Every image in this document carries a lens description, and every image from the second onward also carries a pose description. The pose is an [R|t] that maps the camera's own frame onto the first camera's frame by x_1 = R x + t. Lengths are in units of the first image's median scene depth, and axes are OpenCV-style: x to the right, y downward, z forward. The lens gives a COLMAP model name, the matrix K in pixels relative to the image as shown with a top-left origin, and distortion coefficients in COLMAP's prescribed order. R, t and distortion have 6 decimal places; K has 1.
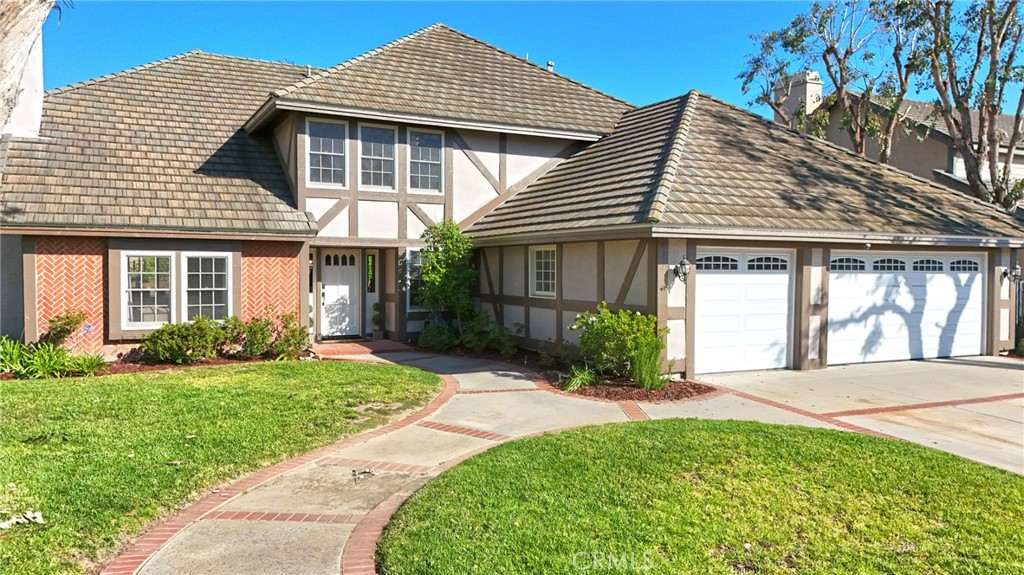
lens RADIAL K [[754.0, 0, 517.3], [0, 754.0, 288.2], [0, 0, 1]] dist [0.090178, -0.113512]
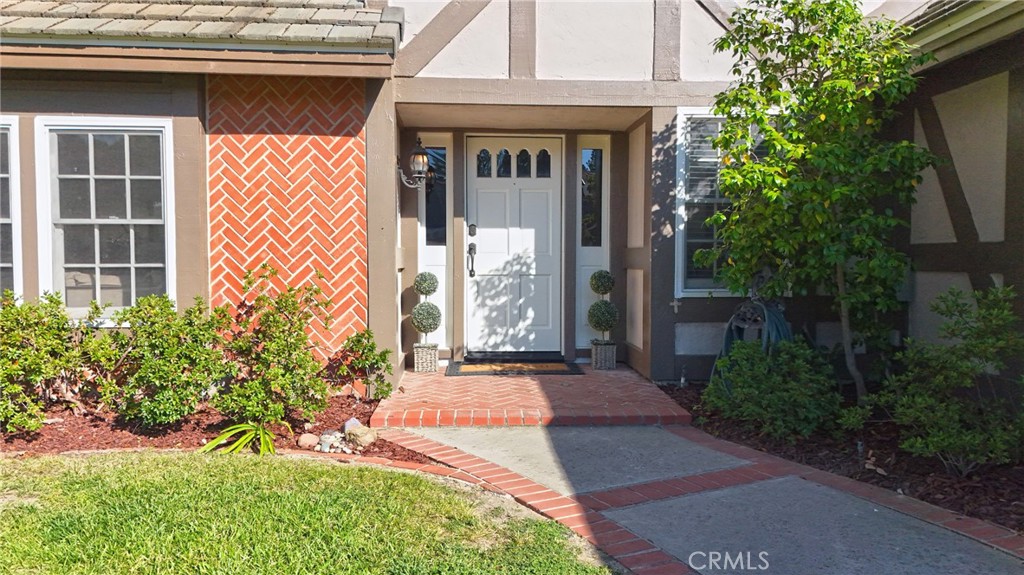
lens RADIAL K [[733.3, 0, 512.0], [0, 733.3, 287.5], [0, 0, 1]] dist [0.038369, -0.000583]
pose [[0.911186, 0.014882, -0.411727, -0.083683], [-0.008896, 0.999825, 0.016451, 0.024521], [0.411900, -0.011327, 0.911159, 0.729862]]
